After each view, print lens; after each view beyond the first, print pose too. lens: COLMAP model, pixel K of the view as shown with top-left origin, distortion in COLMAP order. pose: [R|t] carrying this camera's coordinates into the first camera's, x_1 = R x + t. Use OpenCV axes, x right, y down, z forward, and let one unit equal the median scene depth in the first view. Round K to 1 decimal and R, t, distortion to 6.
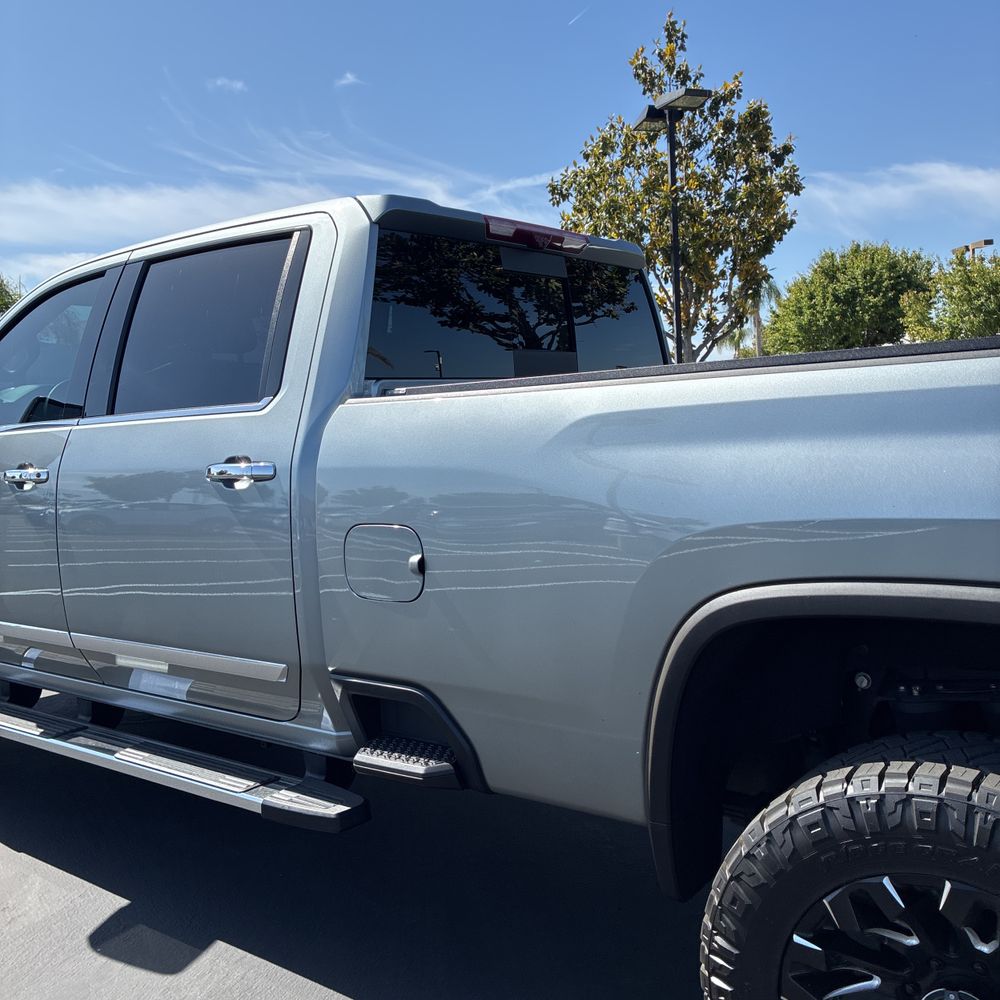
lens RADIAL K [[1004.1, 0, 505.6], [0, 1004.1, 503.1], [0, 0, 1]] dist [0.028915, -0.020969]
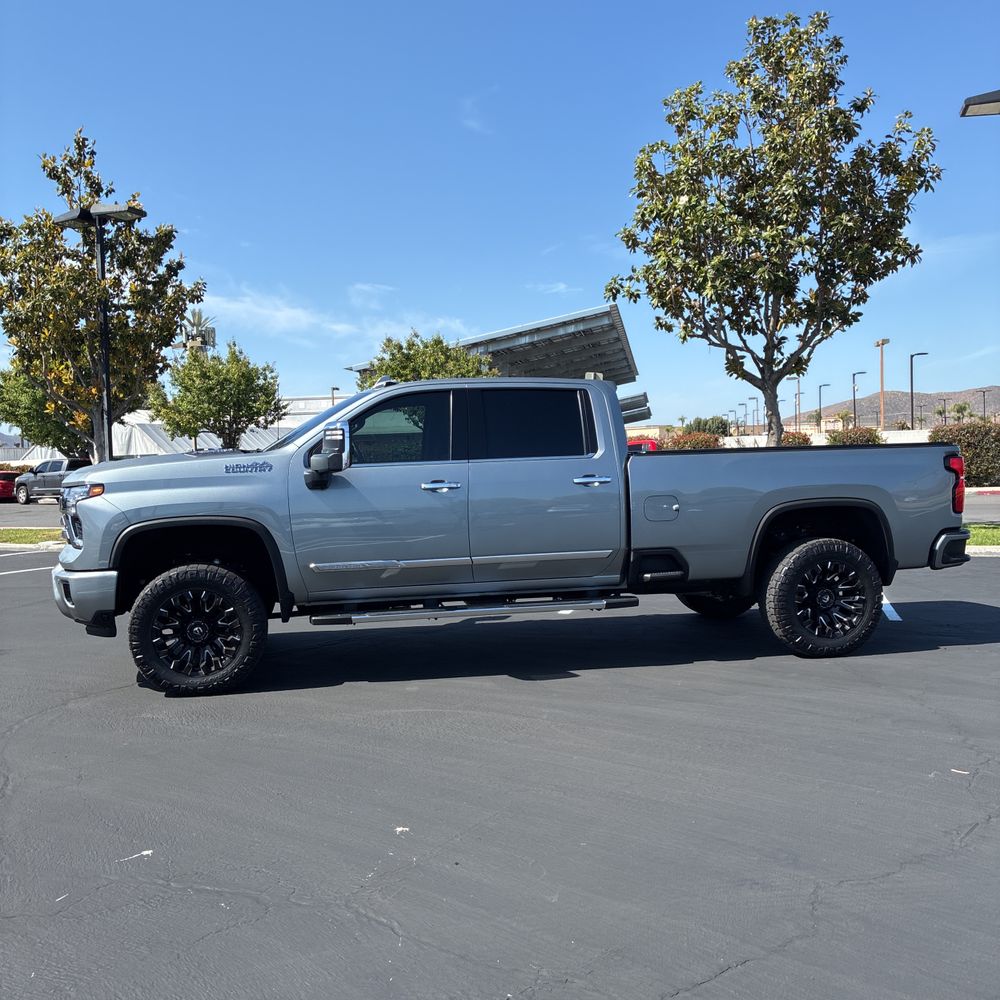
lens RADIAL K [[961.5, 0, 530.7], [0, 961.5, 501.7], [0, 0, 1]] dist [0.020849, -0.002094]
pose [[0.660663, 0.002716, 0.750678, -0.331617], [0.052147, 0.997412, -0.049502, 0.020642], [-0.748870, 0.071850, 0.658811, -0.084411]]
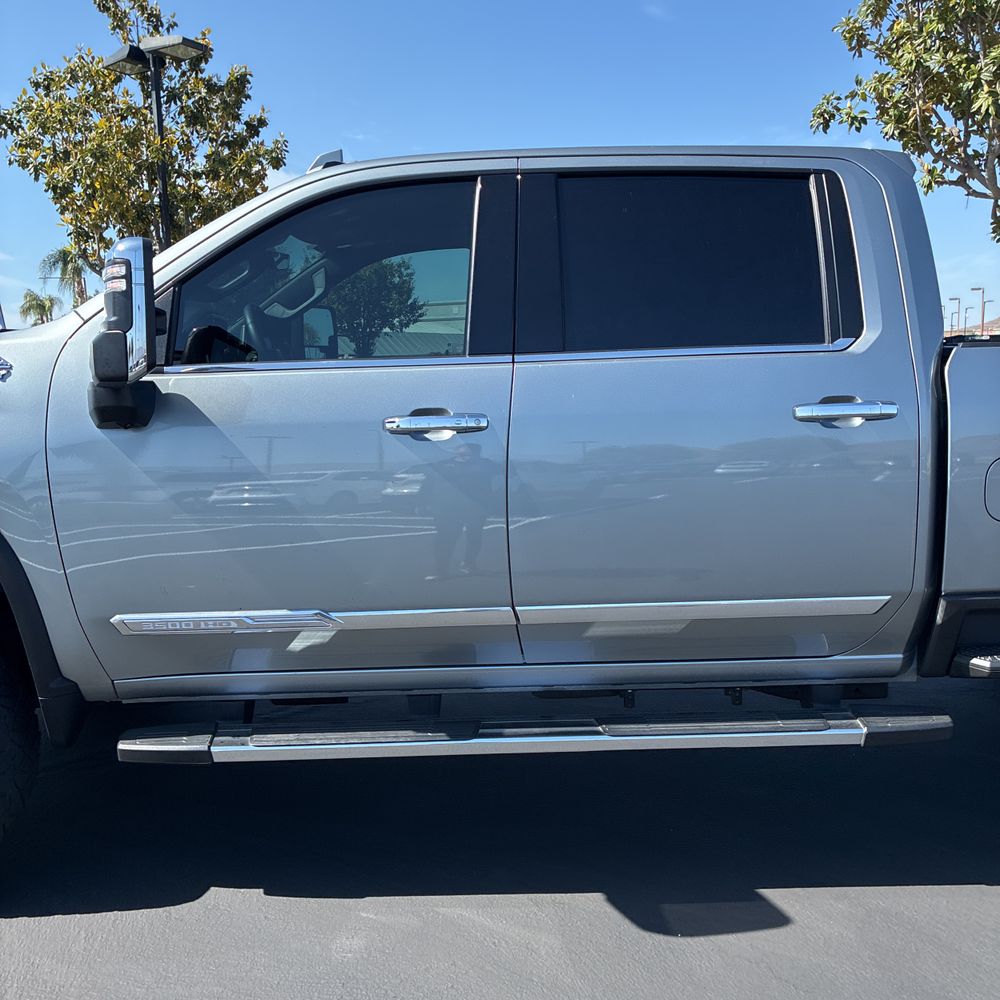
lens RADIAL K [[1004.1, 0, 505.6], [0, 1004.1, 503.1], [0, 0, 1]] dist [0.028915, -0.020969]
pose [[0.788268, -0.043182, 0.613814, -0.164883], [0.029149, 0.999035, 0.032849, 0.002189], [-0.614641, -0.008001, 0.788767, 0.057743]]
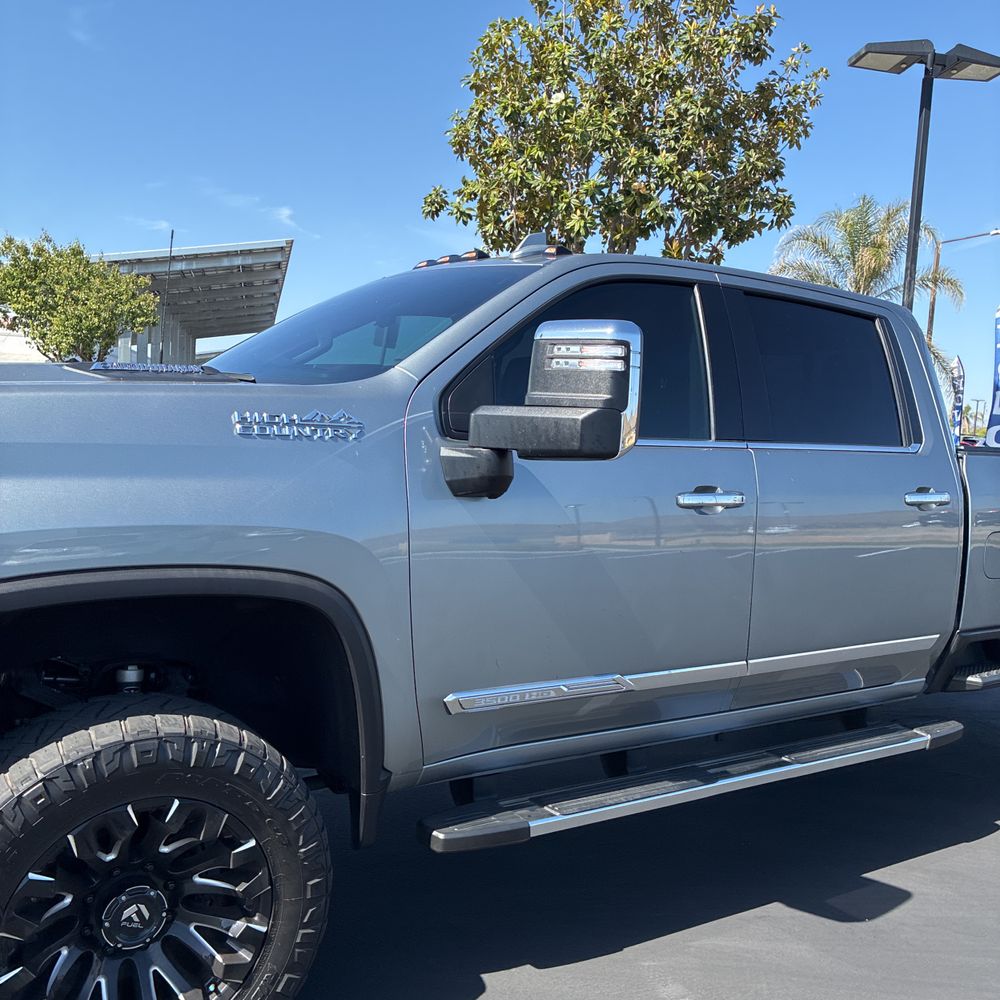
lens RADIAL K [[983.5, 0, 526.1], [0, 983.5, 494.9], [0, 0, 1]] dist [0.032971, -0.012118]
pose [[0.329822, 0.005710, 0.944026, -0.245452], [0.005241, 0.999955, -0.007879, -0.004576], [-0.944028, 0.007547, 0.329778, 0.154488]]
